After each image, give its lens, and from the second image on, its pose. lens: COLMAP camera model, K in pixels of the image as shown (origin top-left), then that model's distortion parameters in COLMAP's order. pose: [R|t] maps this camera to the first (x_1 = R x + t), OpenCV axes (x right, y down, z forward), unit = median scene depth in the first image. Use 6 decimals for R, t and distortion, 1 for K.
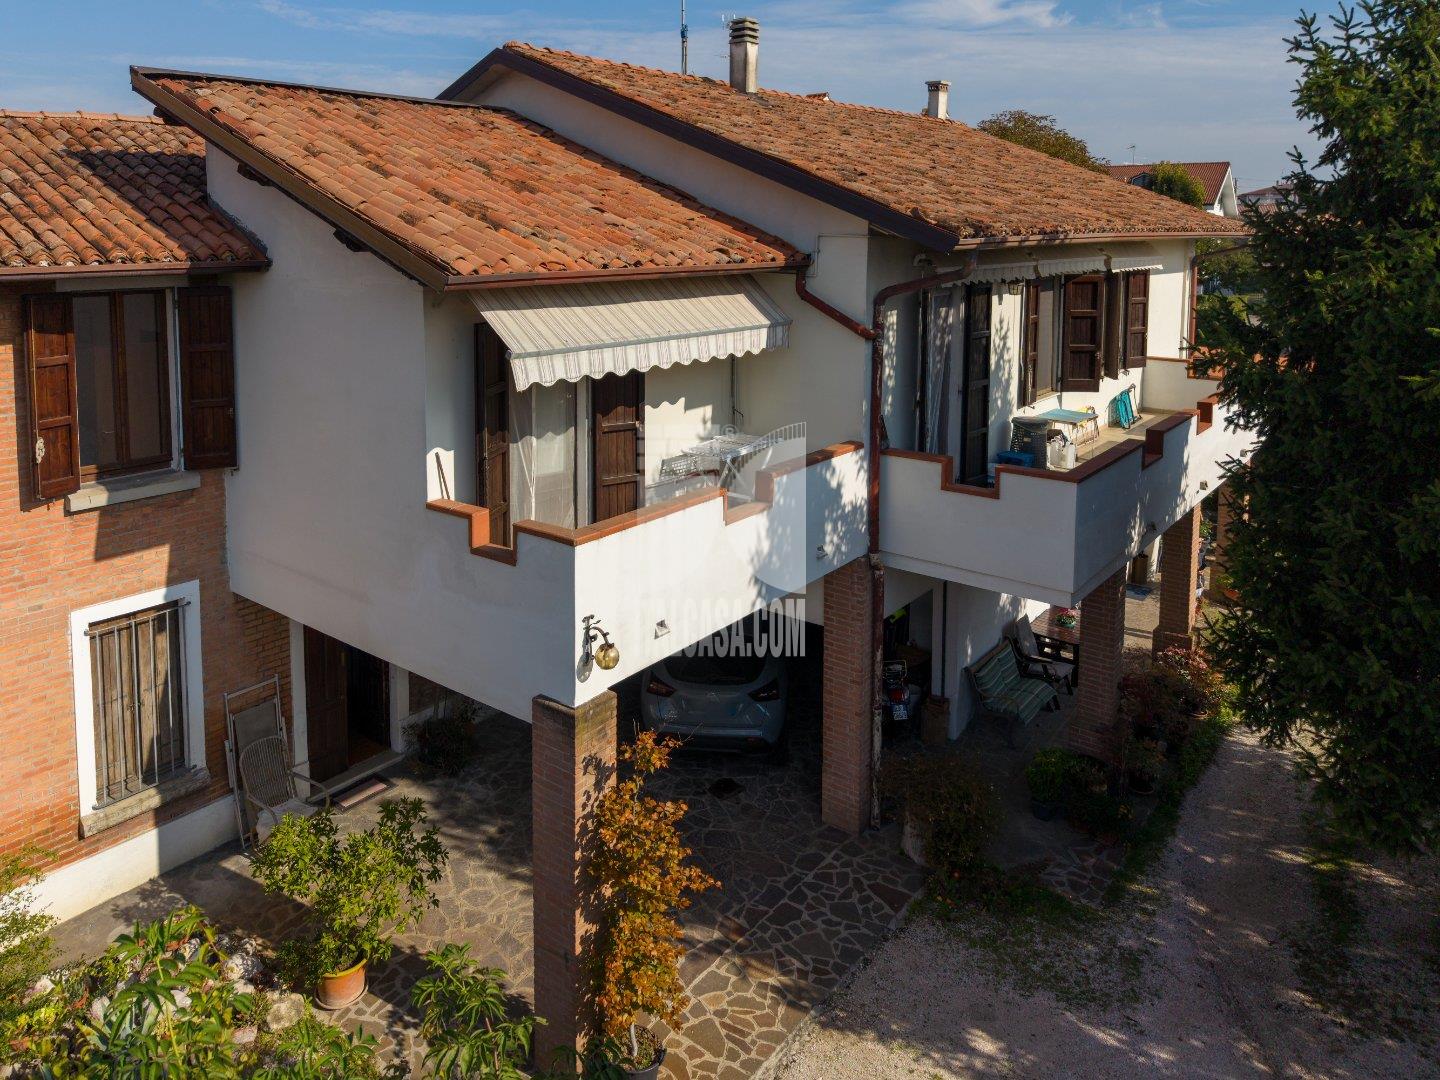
lens RADIAL K [[1017.3, 0, 672.1], [0, 1017.3, 356.6], [0, 0, 1]] dist [0.040955, -0.013433]
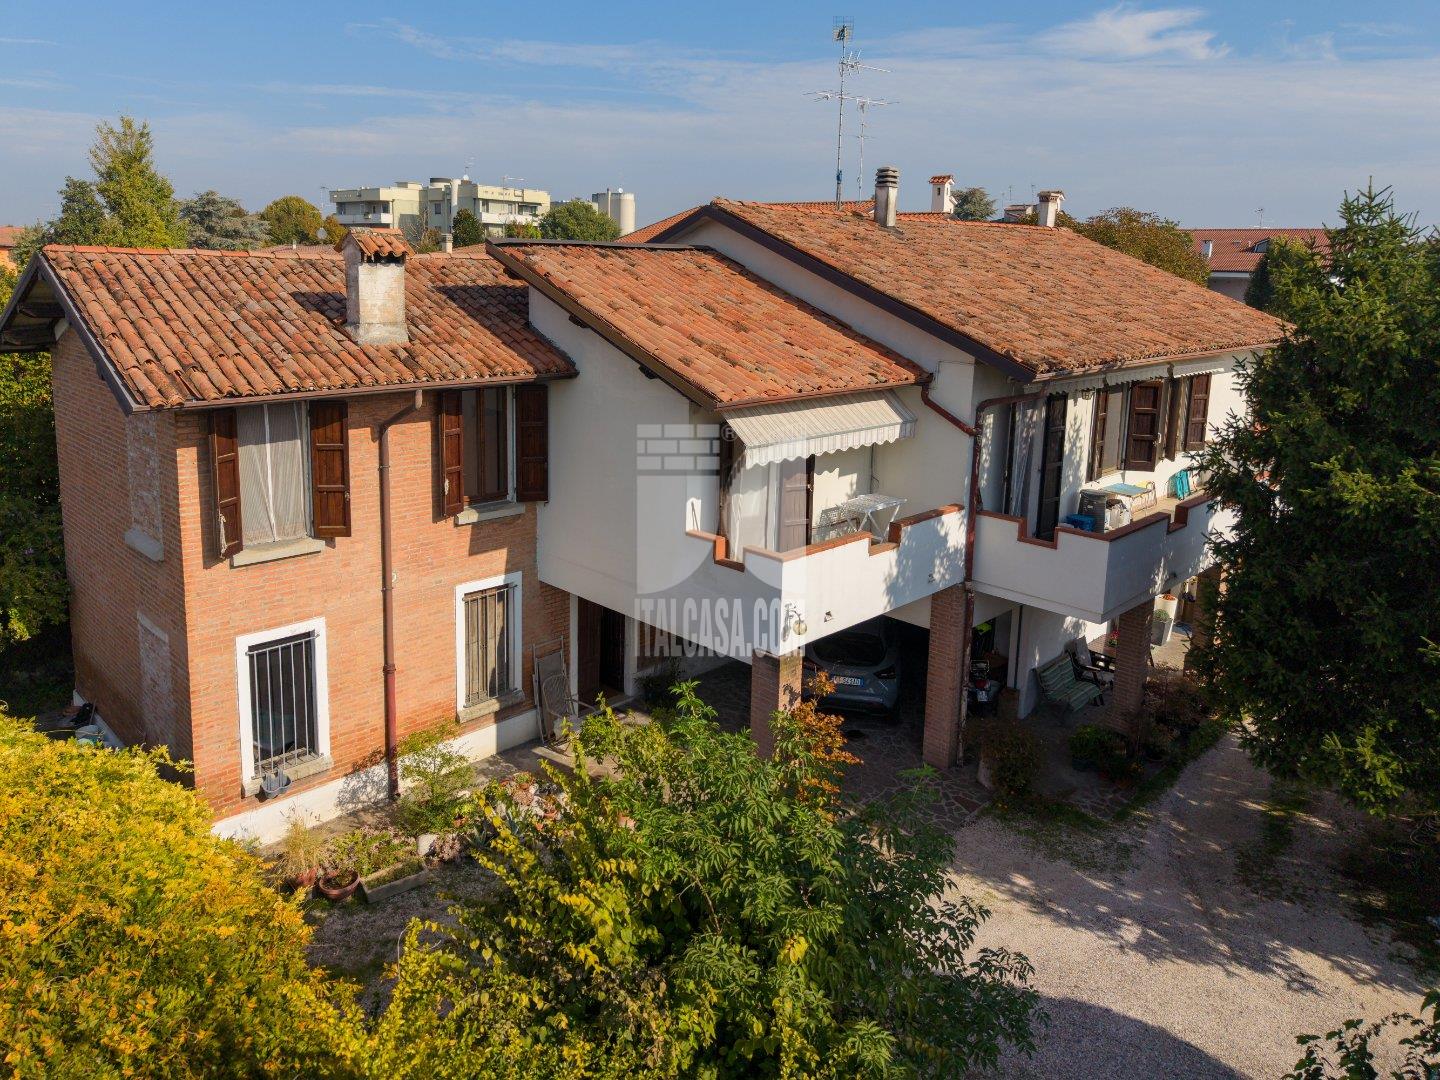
lens RADIAL K [[967.2, 0, 666.7], [0, 967.2, 443.3], [0, 0, 1]] dist [0.016278, -0.013845]
pose [[0.991731, 0.040410, -0.121803, -0.071583], [-0.034583, 0.998171, 0.049583, -0.060326], [0.123584, -0.044961, 0.991315, -0.434733]]
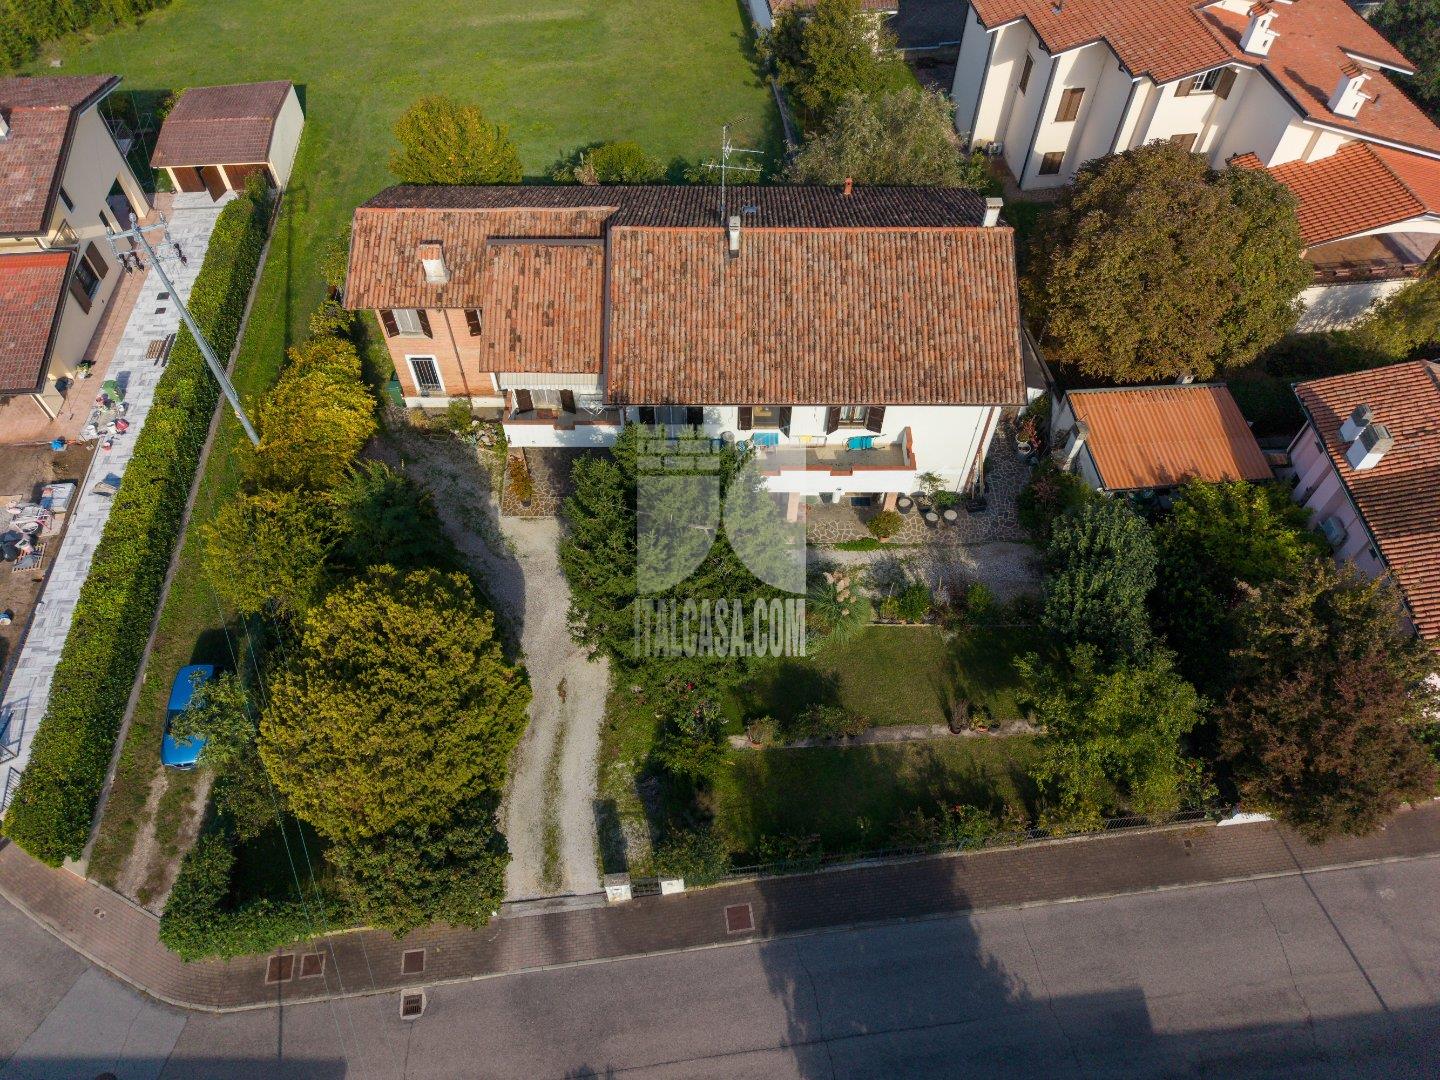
lens RADIAL K [[967.2, 0, 710.9], [0, 967.2, 536.5], [0, 0, 1]] dist [0.016278, -0.013845]
pose [[0.628201, 0.623234, -0.465771, 2.271038], [-0.095813, 0.656049, 0.748612, -2.270627], [0.772129, -0.425652, 0.471845, -0.512603]]
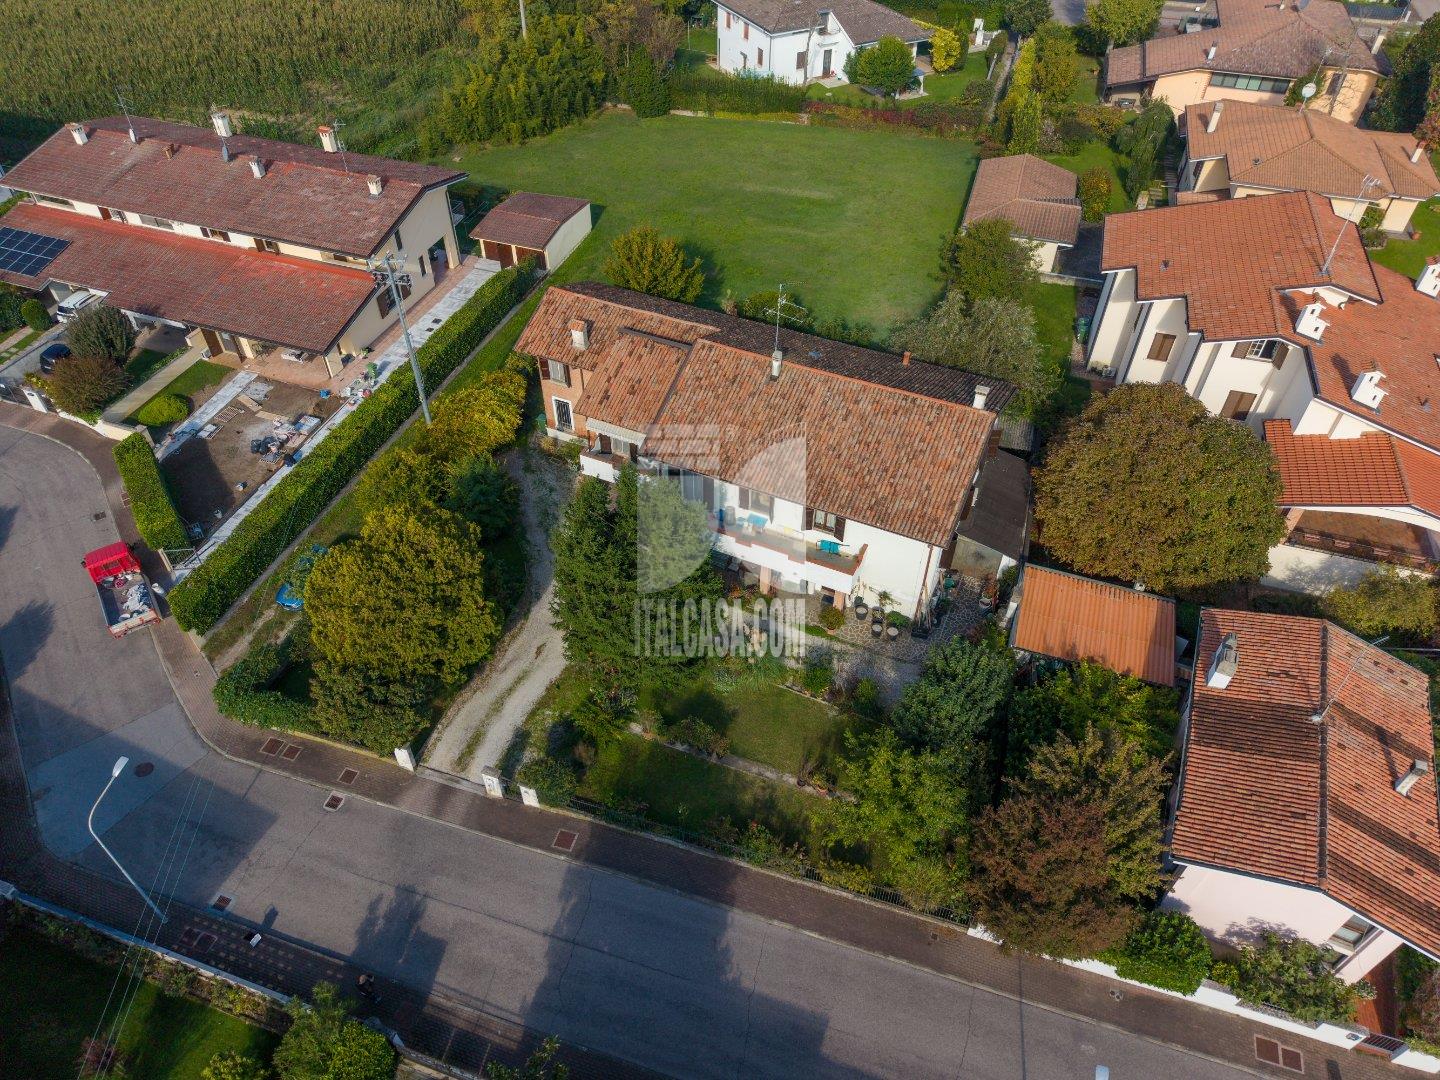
lens RADIAL K [[967.2, 0, 709.5], [0, 967.2, 533.9], [0, 0, 1]] dist [0.016278, -0.013845]
pose [[0.245639, 0.675921, -0.694833, 3.582776], [-0.118552, 0.732361, 0.670517, -2.781440], [0.962085, -0.082331, 0.260028, 0.078675]]
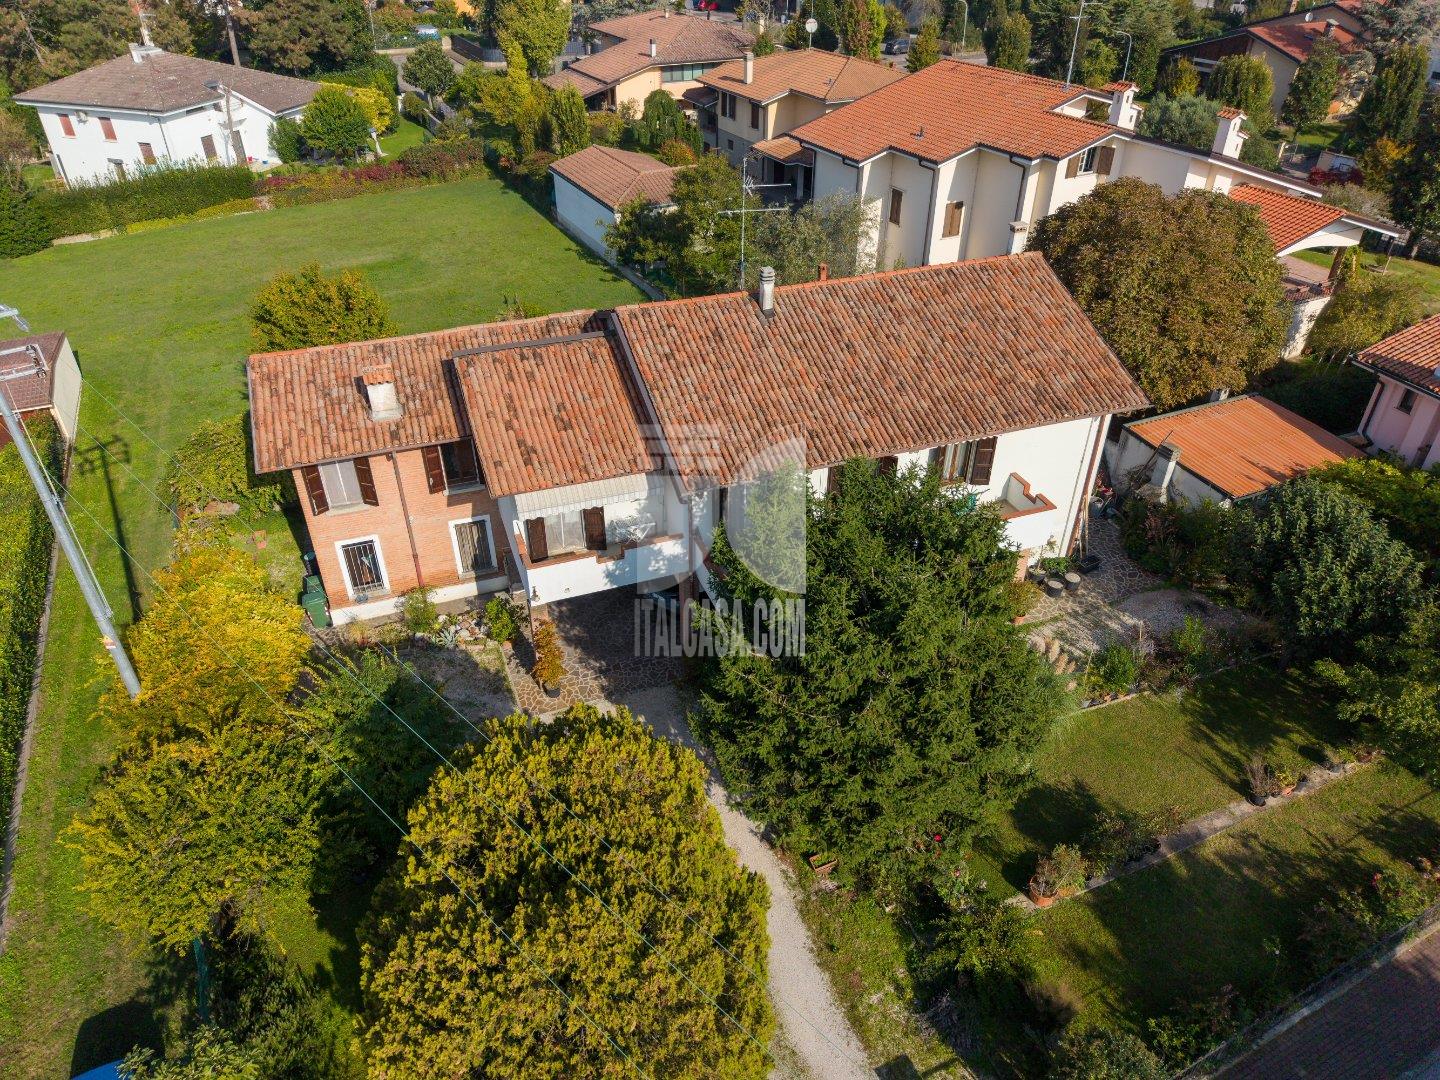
lens RADIAL K [[967.2, 0, 711.2], [0, 967.2, 534.2], [0, 0, 1]] dist [0.016278, -0.013845]
pose [[0.856642, 0.291077, -0.425956, 1.368298], [-0.063883, 0.879131, 0.472278, -1.148022], [0.511940, -0.377362, 0.771696, -0.912286]]
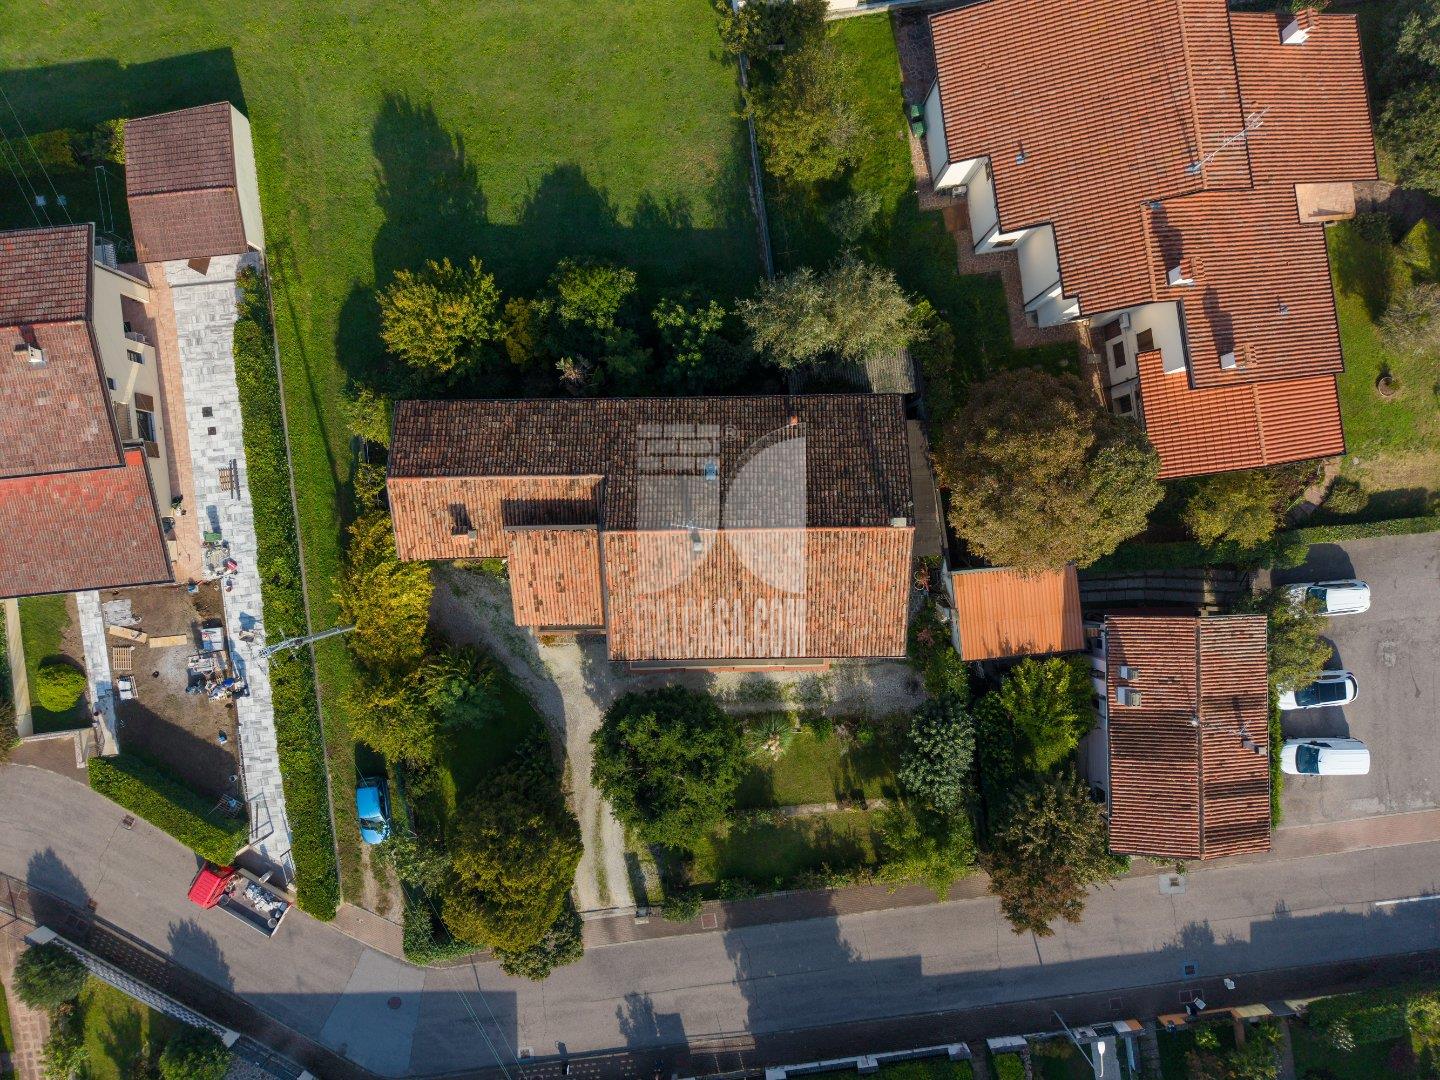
lens RADIAL K [[967.2, 0, 712.4], [0, 967.2, 533.5], [0, 0, 1]] dist [0.016278, -0.013845]
pose [[0.645144, 0.764002, 0.009511, 0.076997], [-0.095273, 0.068087, 0.993120, -4.745071], [0.758098, -0.641611, 0.116715, 1.146322]]
